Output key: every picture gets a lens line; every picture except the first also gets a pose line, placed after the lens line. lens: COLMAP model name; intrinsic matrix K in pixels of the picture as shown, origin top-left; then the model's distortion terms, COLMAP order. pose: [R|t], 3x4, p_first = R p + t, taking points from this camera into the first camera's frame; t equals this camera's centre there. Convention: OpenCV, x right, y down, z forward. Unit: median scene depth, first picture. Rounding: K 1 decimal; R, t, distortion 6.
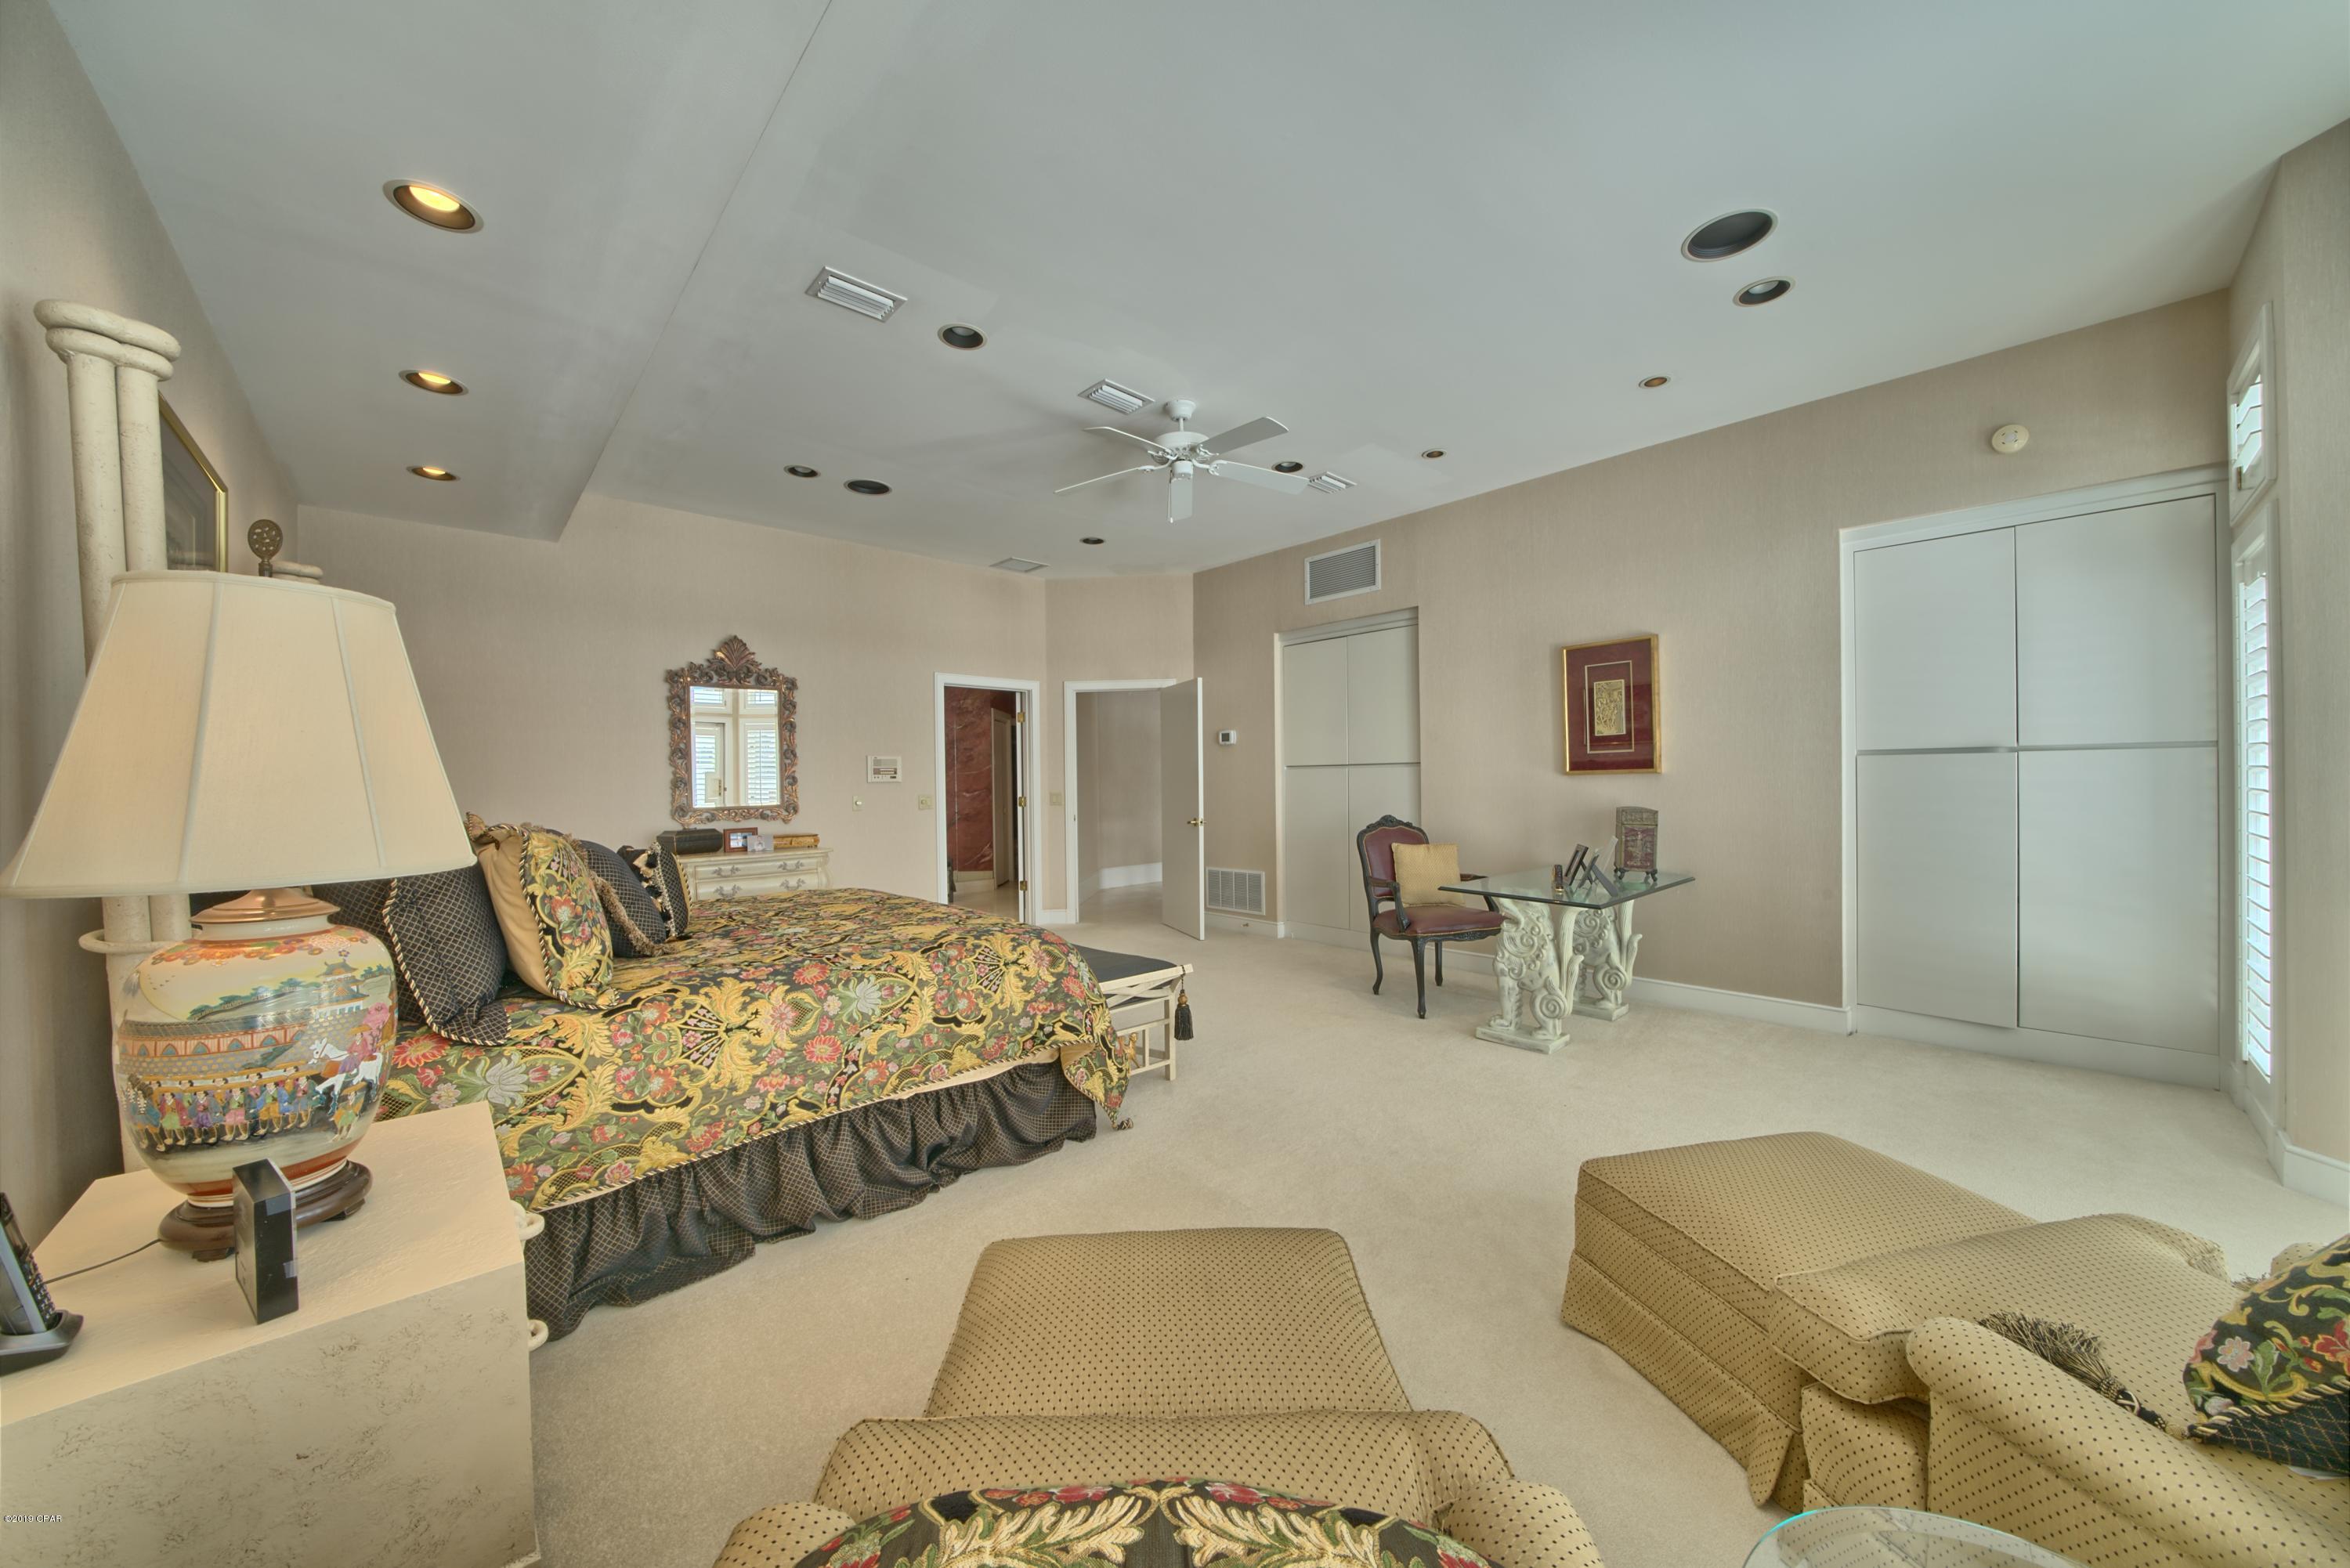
lens RADIAL K [[805.2, 0, 1169.2], [0, 805.2, 783.7], [0, 0, 1]] dist [-0.022578, 0.001986]
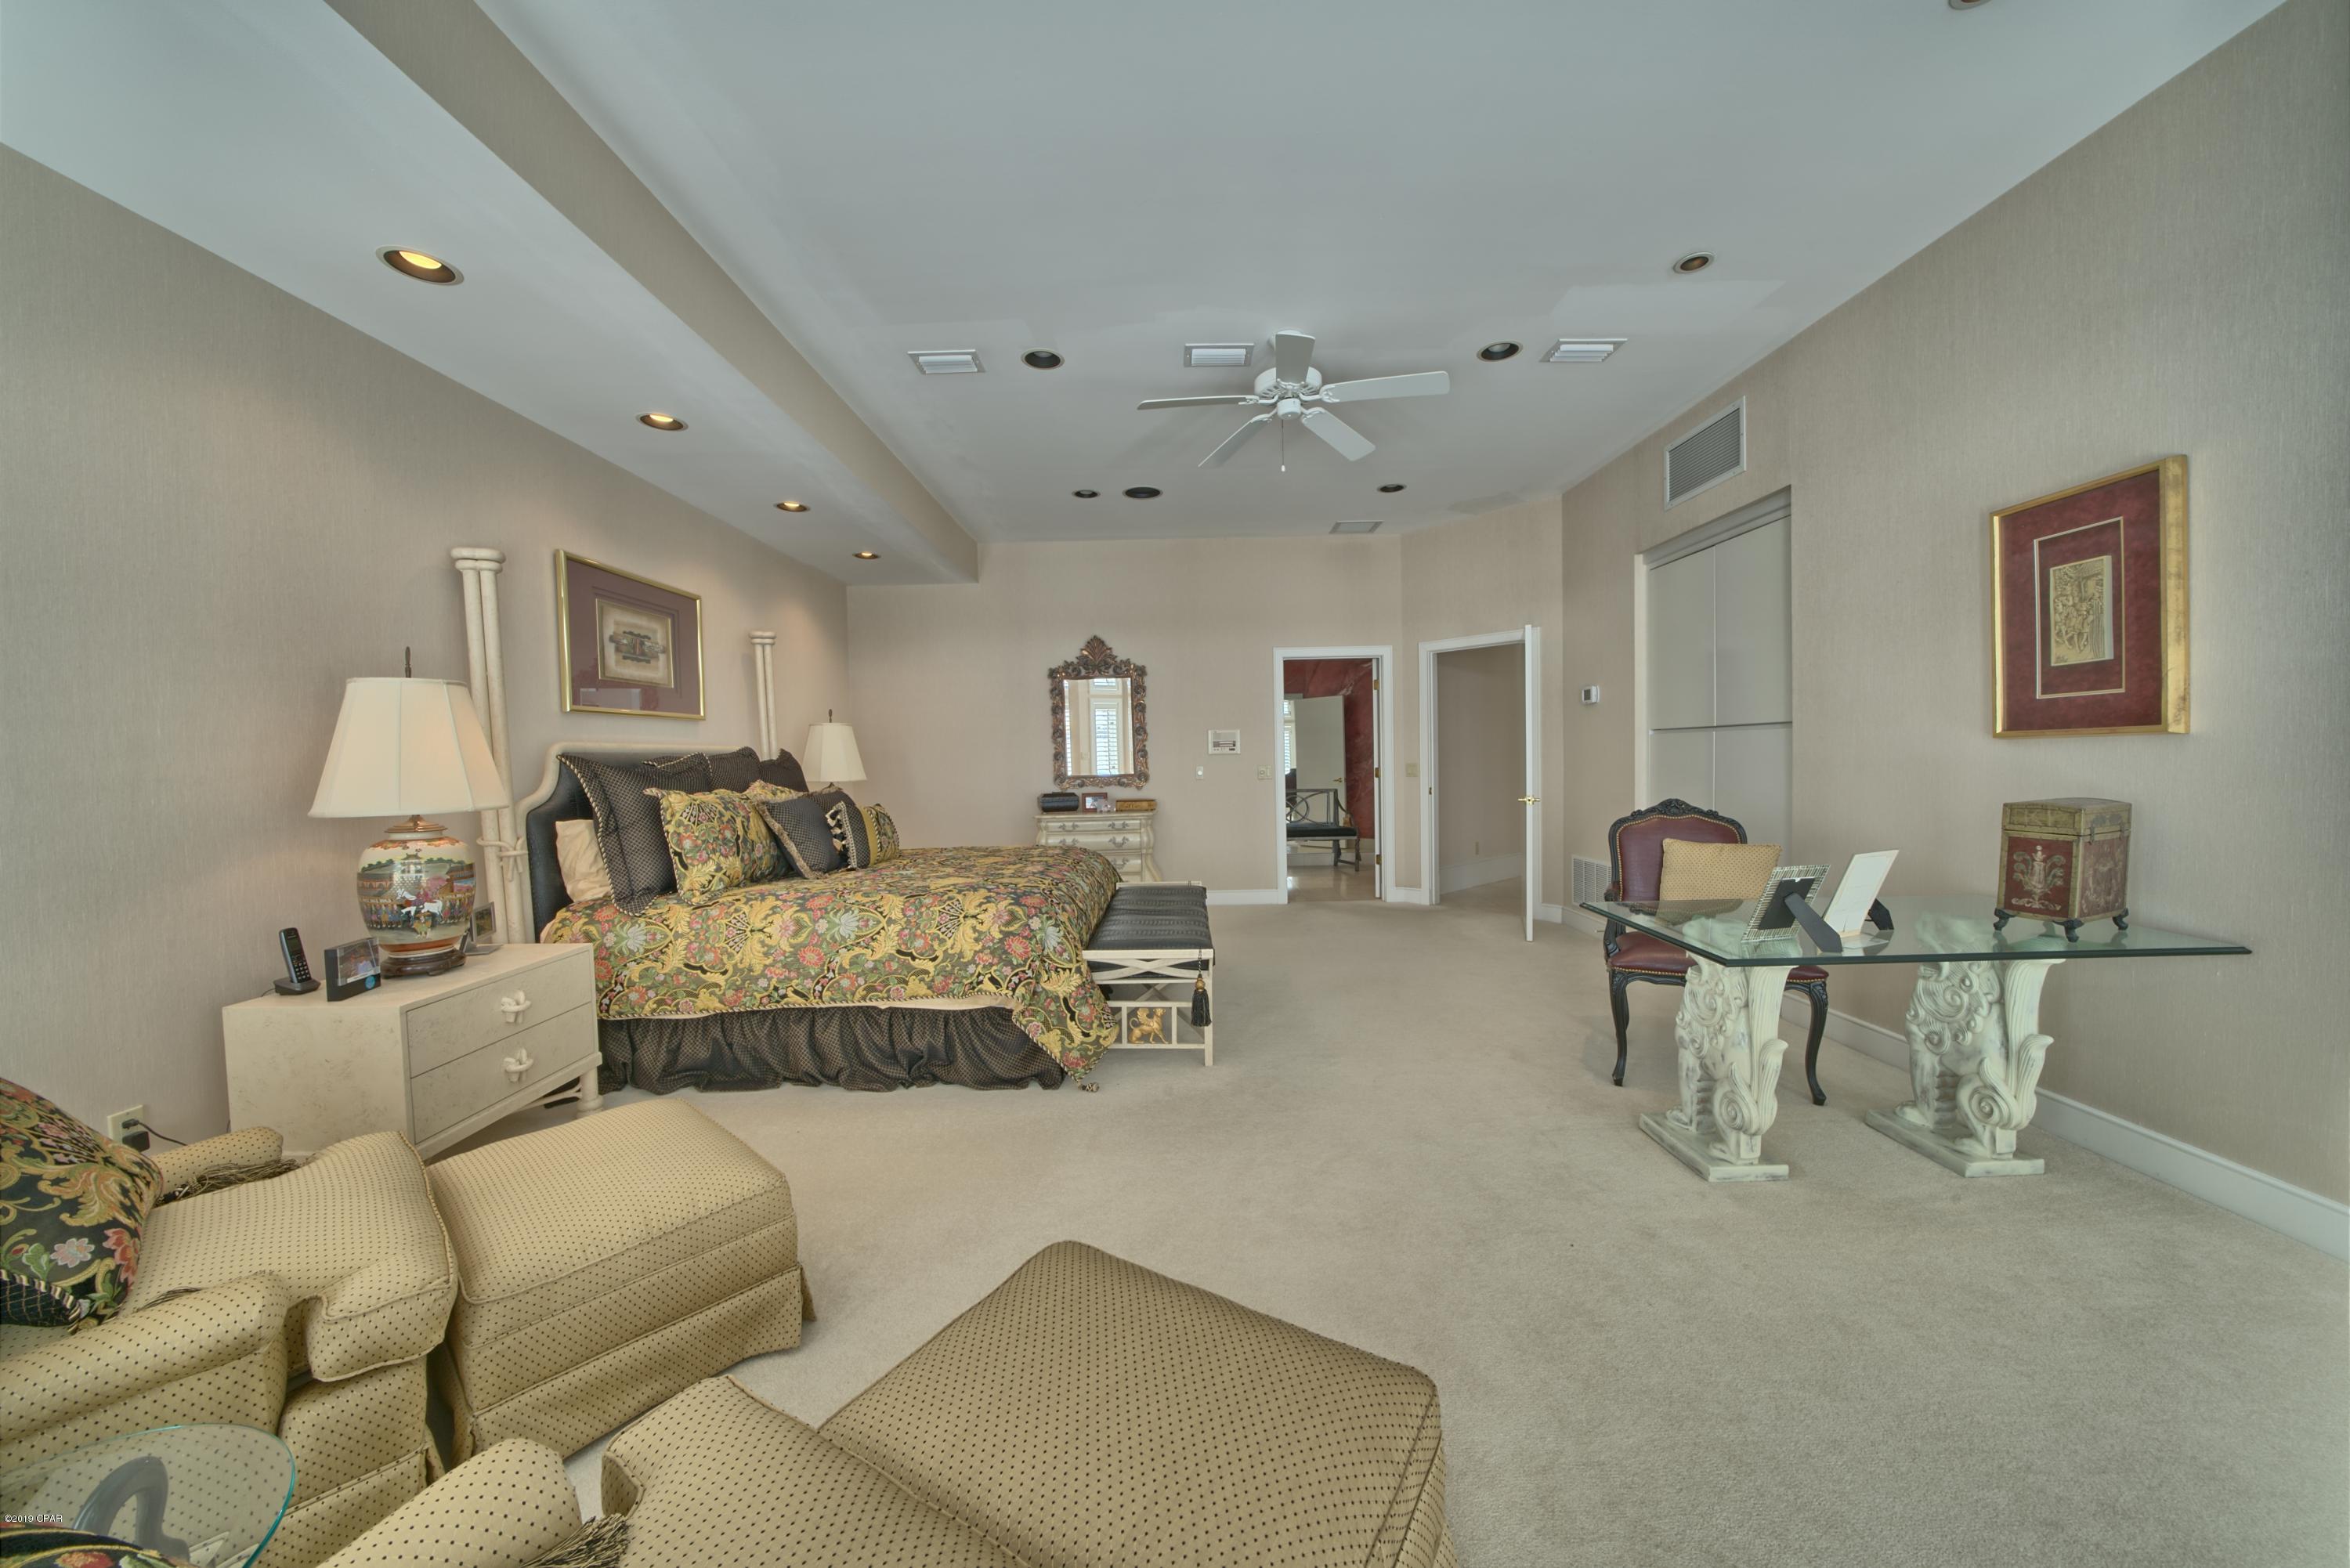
lens RADIAL K [[805.2, 0, 1171.5], [0, 805.2, 782.5], [0, 0, 1]] dist [-0.022578, 0.001986]
pose [[0.736510, 0.018067, -0.676185, 0.549529], [0.009655, 0.999261, 0.037216, -0.007311], [0.676357, -0.033939, 0.735791, 0.239537]]
